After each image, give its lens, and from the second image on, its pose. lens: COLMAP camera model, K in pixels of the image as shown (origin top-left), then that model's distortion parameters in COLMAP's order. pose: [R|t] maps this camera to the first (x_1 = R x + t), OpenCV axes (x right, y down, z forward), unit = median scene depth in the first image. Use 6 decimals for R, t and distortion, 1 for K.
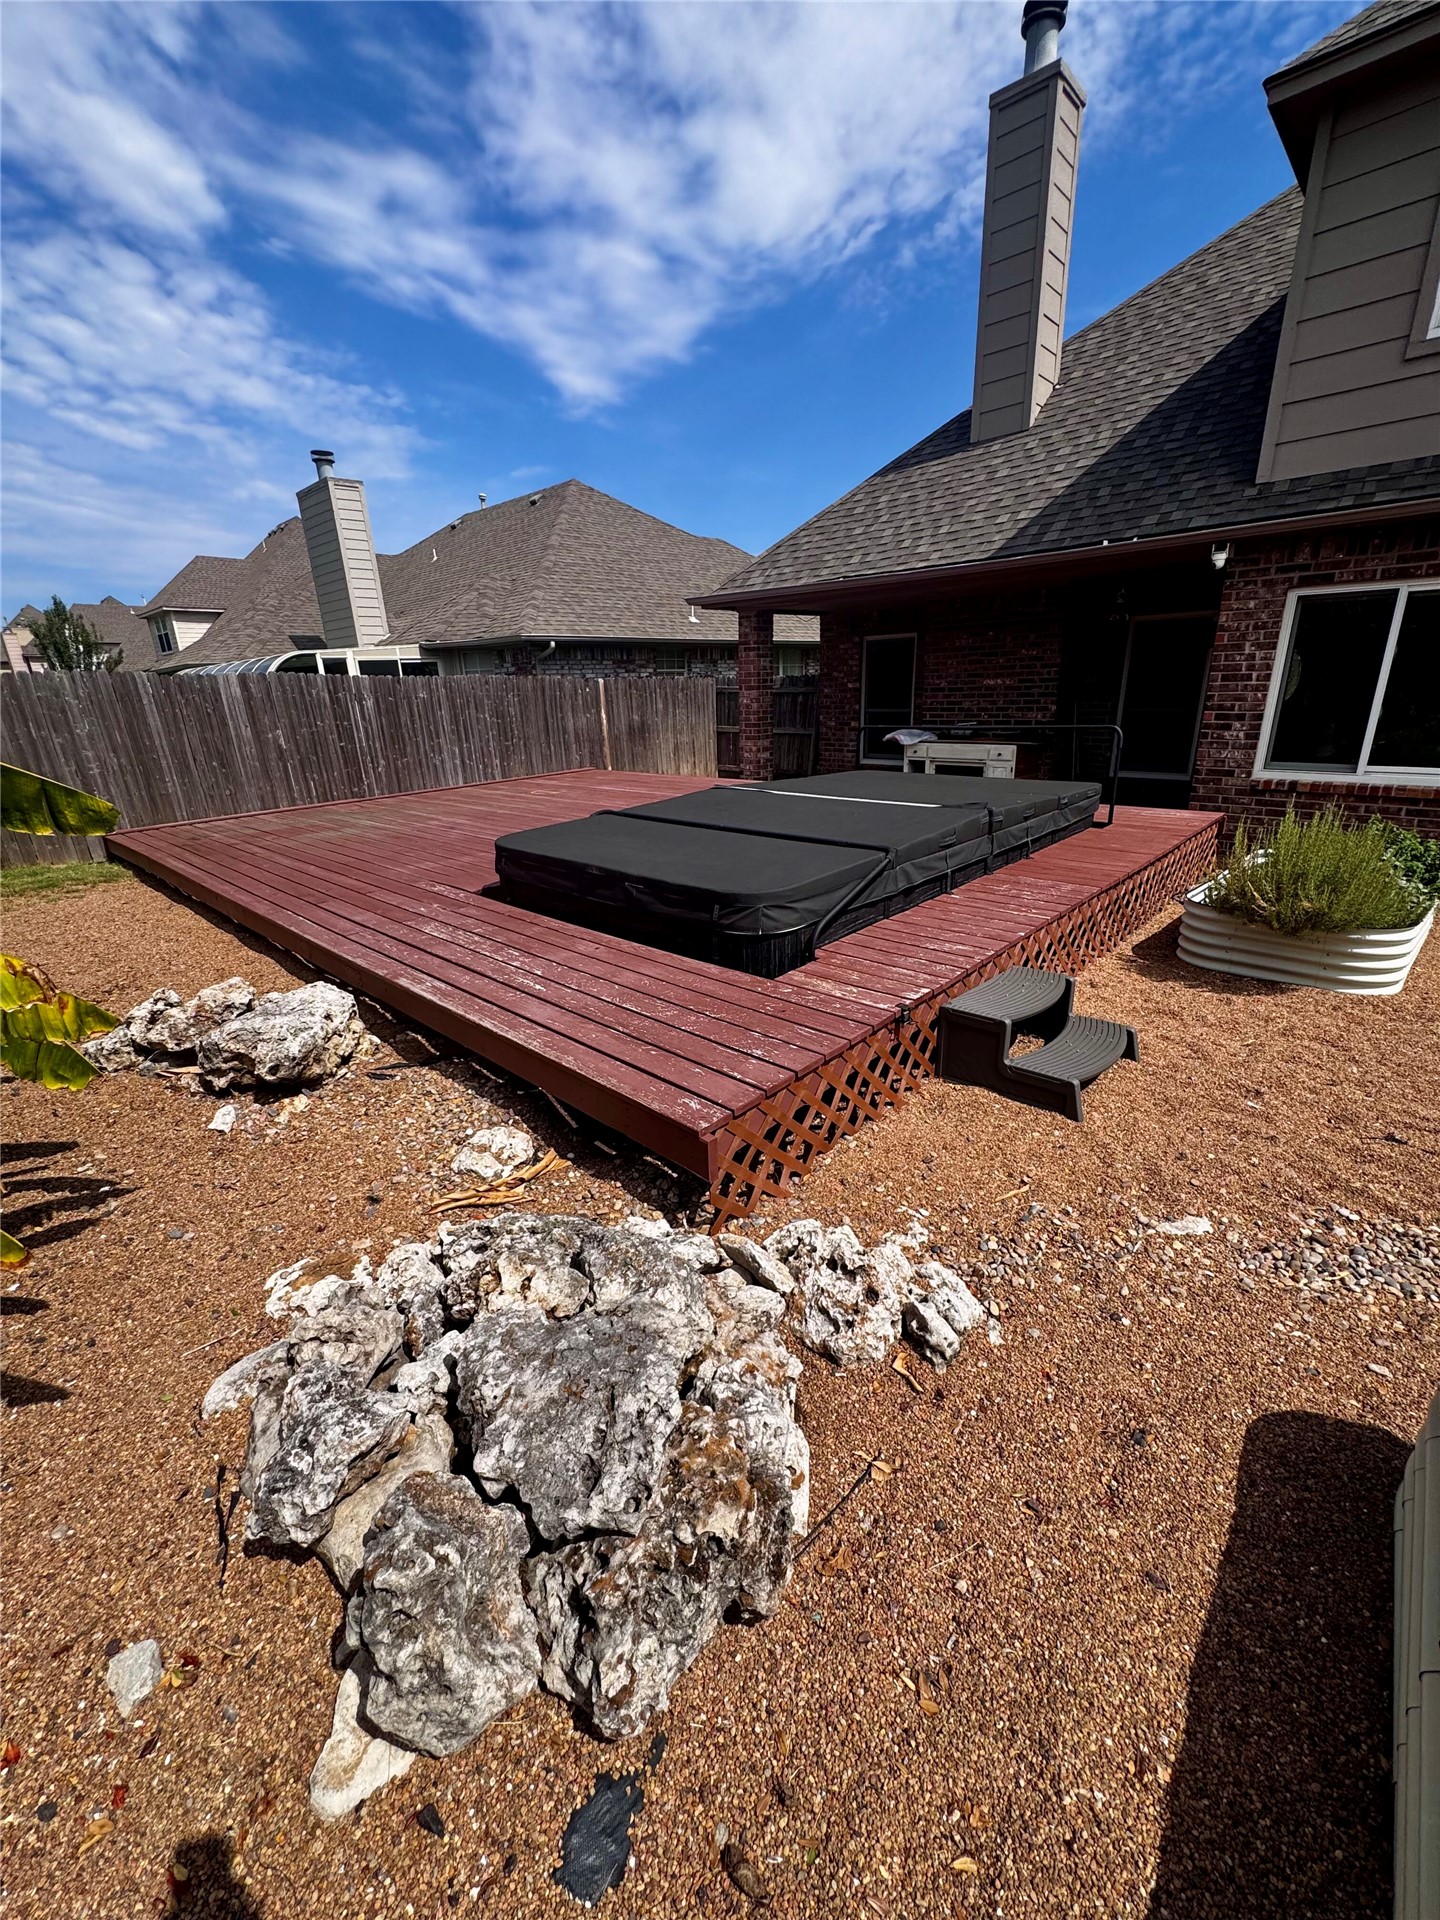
lens RADIAL K [[774.2, 0, 720.4], [0, 774.2, 954.7], [0, 0, 1]] dist [0.000438, 0.000230]
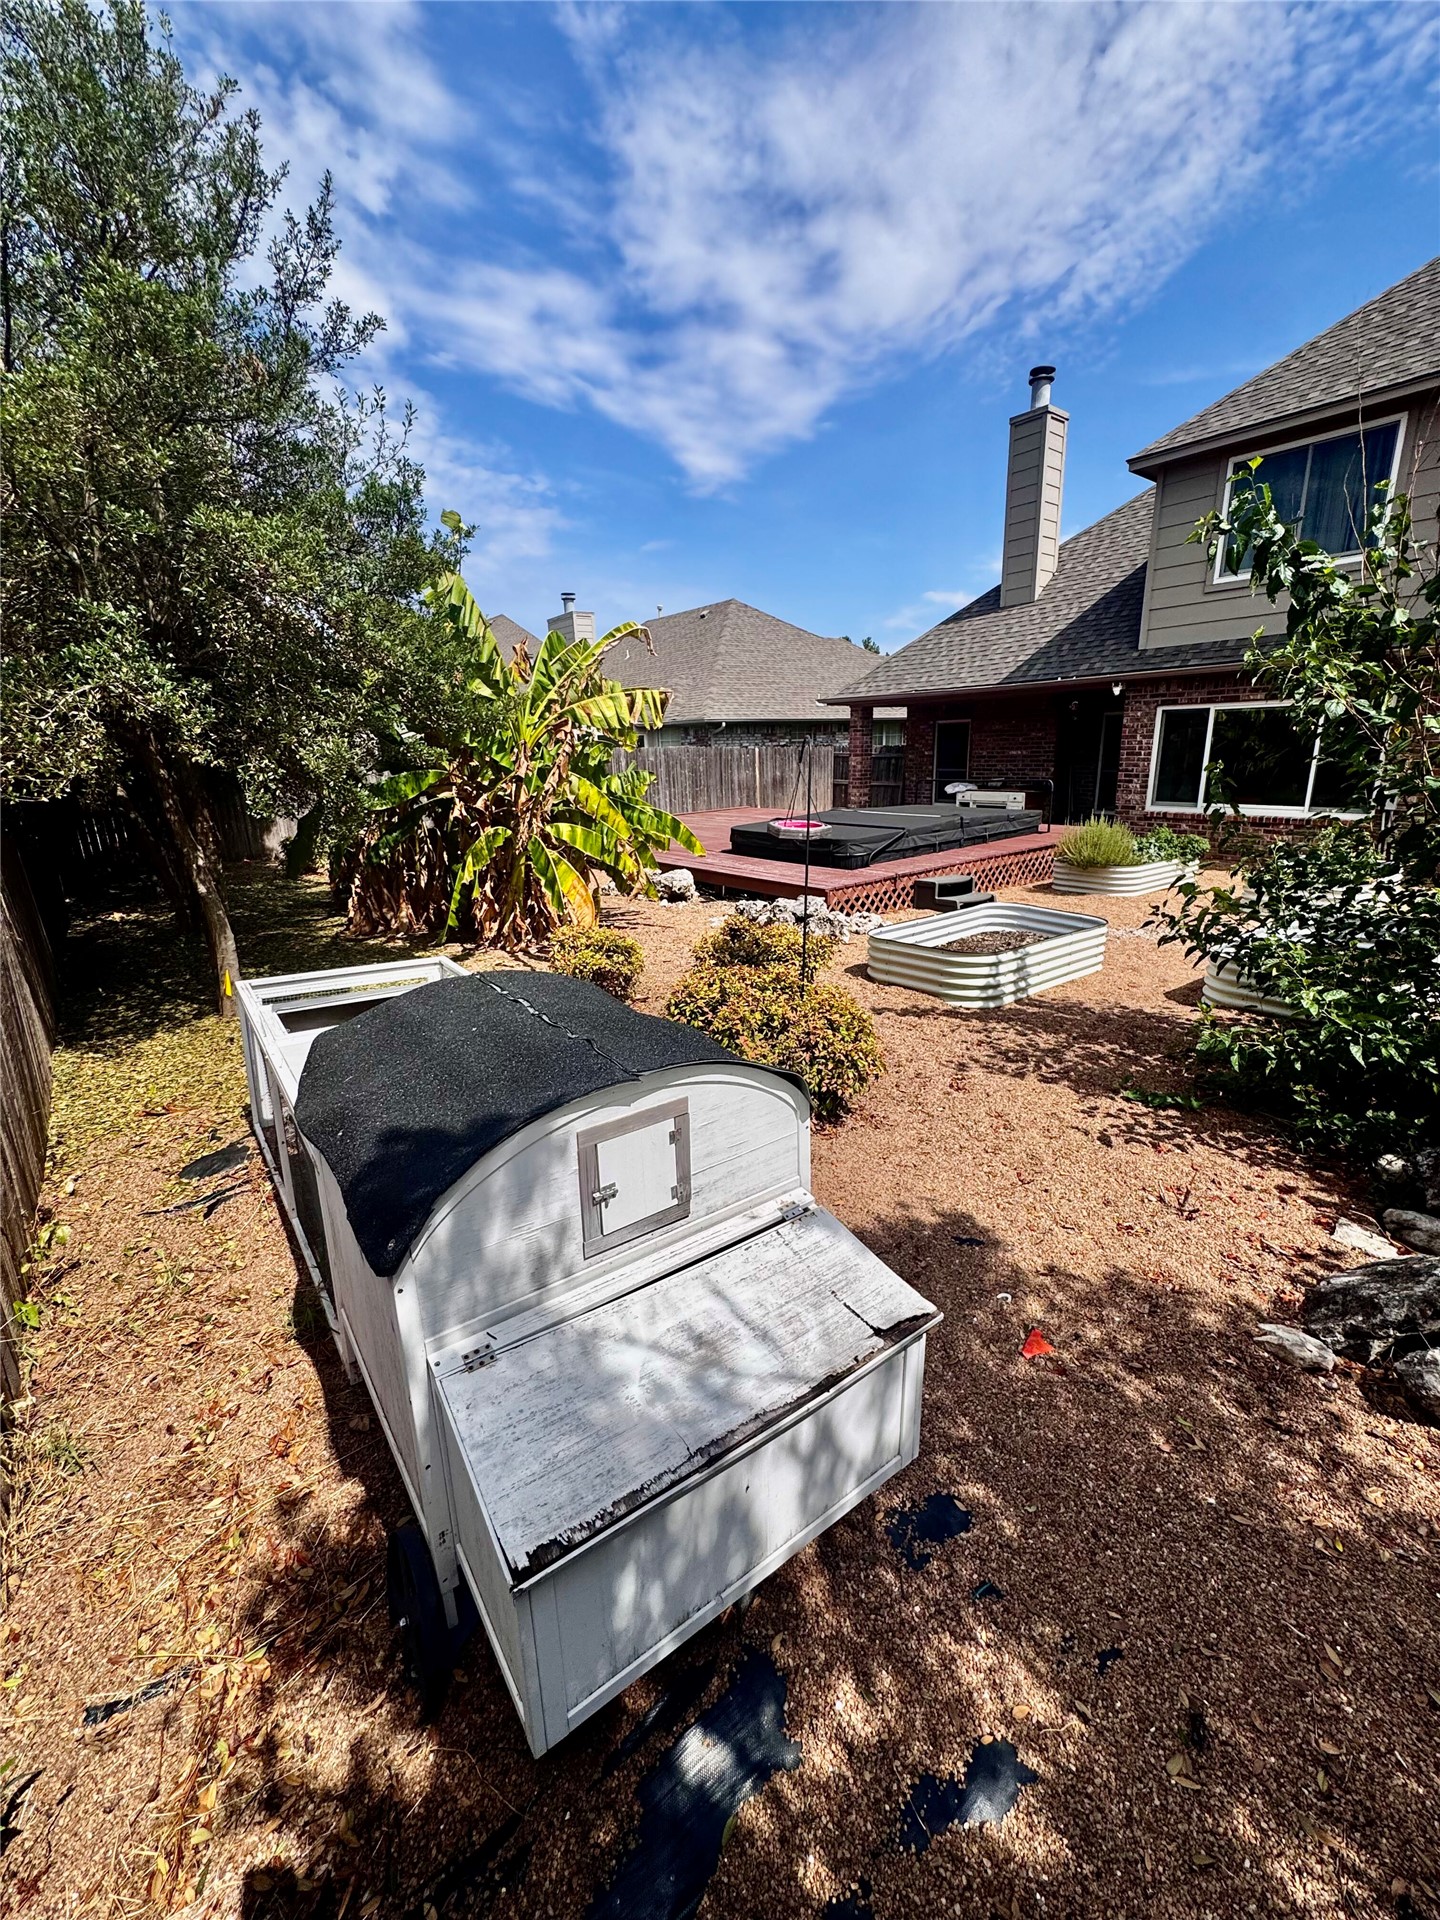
lens RADIAL K [[759.7, 0, 720.7], [0, 759.7, 953.1], [0, 0, 1]] dist [-0.000701, -0.000036]
pose [[0.989188, 0.040580, -0.140929, 0.000595], [-0.049632, 0.996883, -0.061322, 0.232345], [0.138001, 0.067654, 0.988119, -0.759474]]
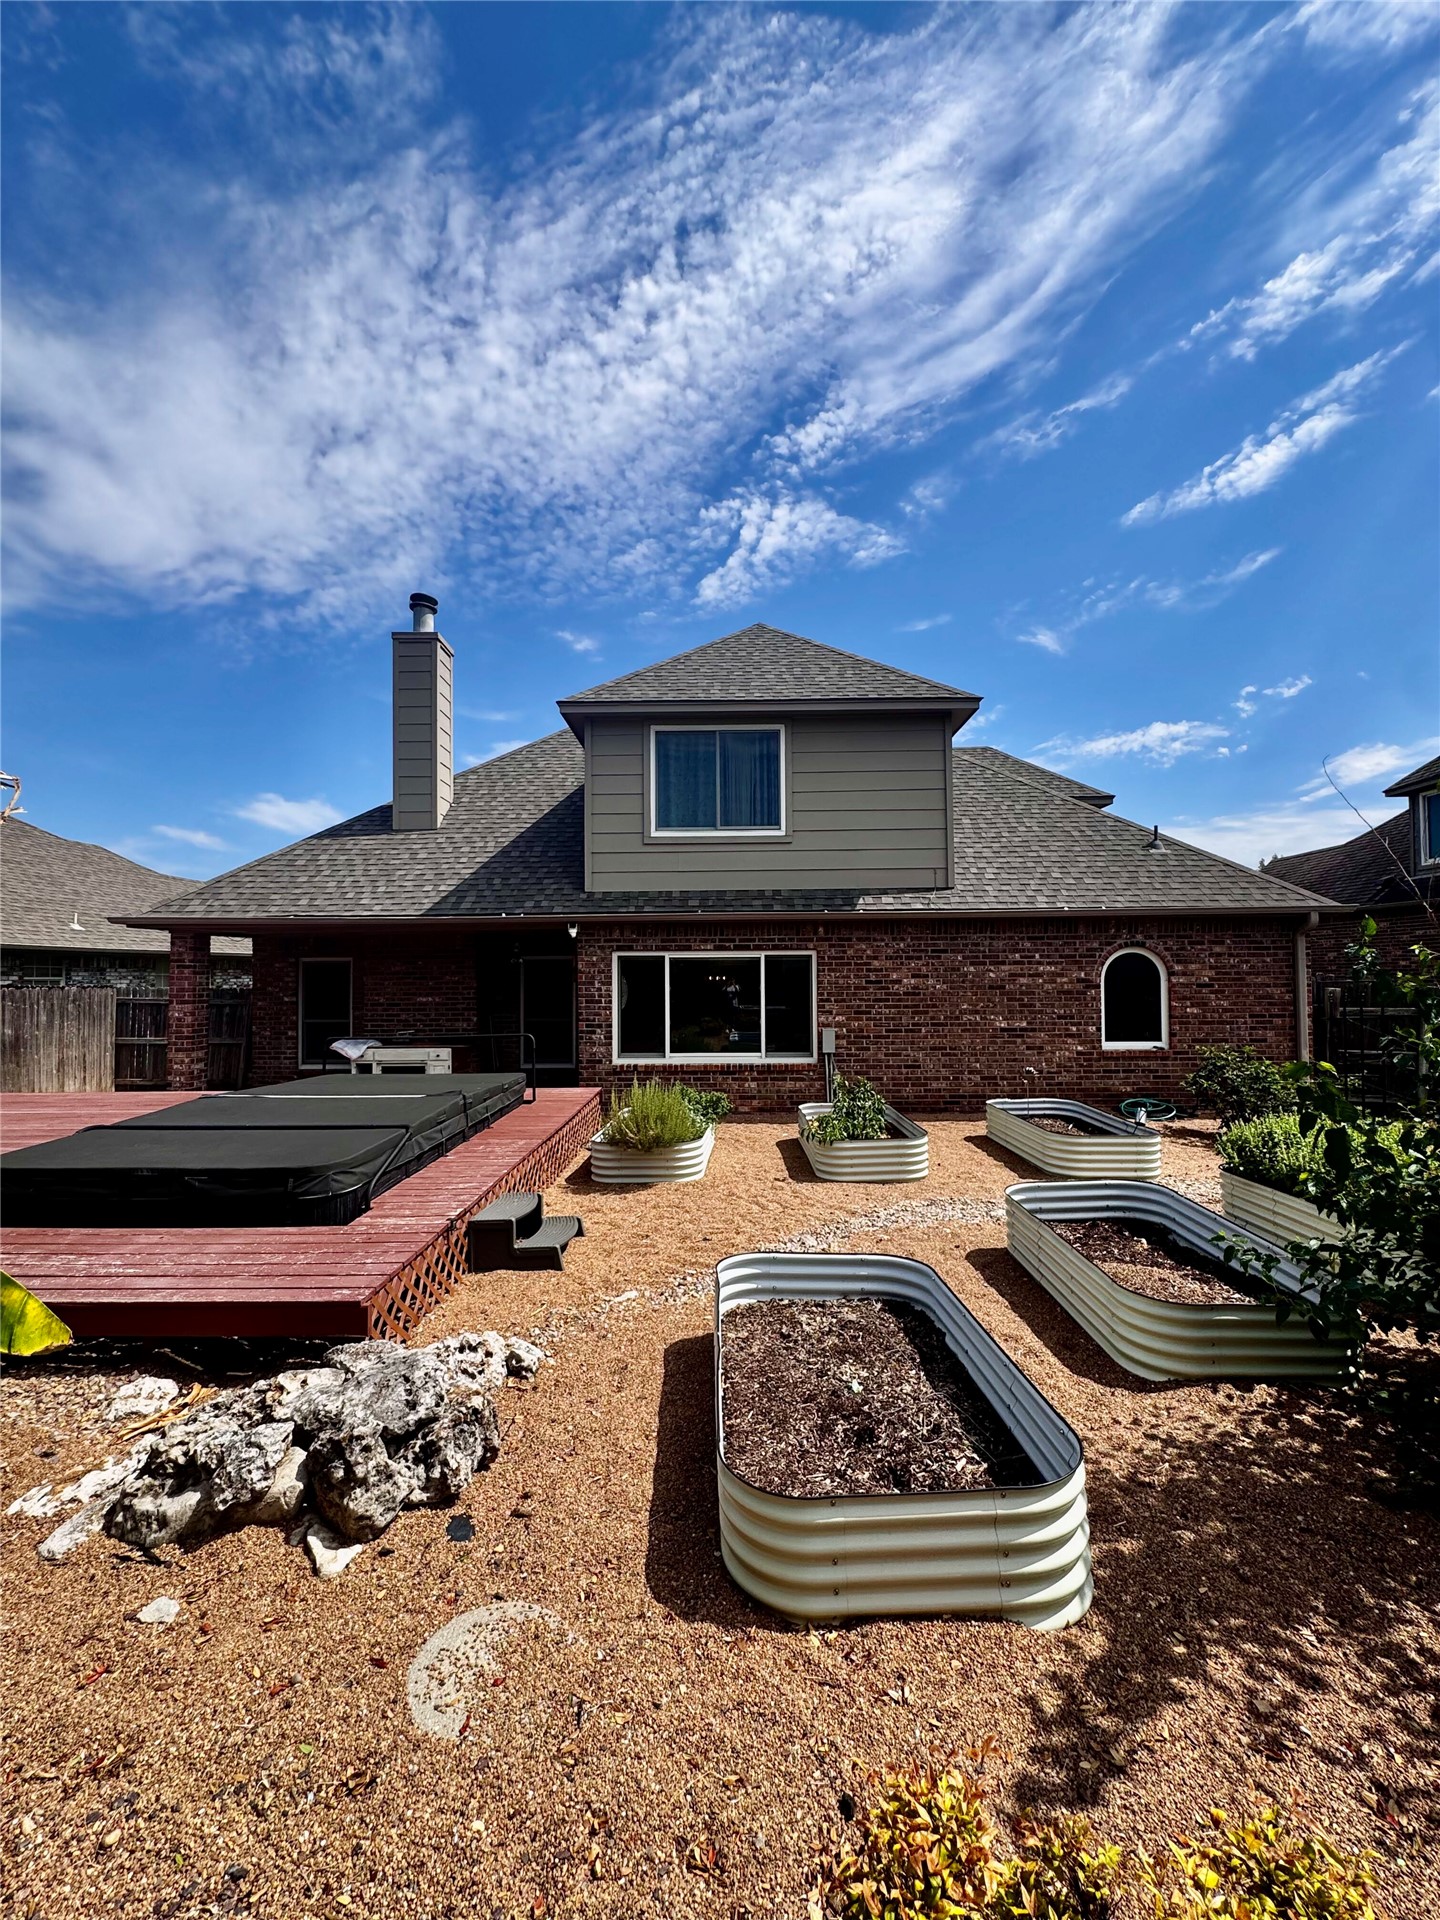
lens RADIAL K [[755.6, 0, 728.4], [0, 755.6, 964.2], [0, 0, 1]] dist [-0.017263, -0.000067]
pose [[0.734401, 0.037880, 0.677658, -0.156672], [0.209692, 0.936931, -0.279624, 0.049630], [-0.645511, 0.347455, 0.680140, -0.220490]]
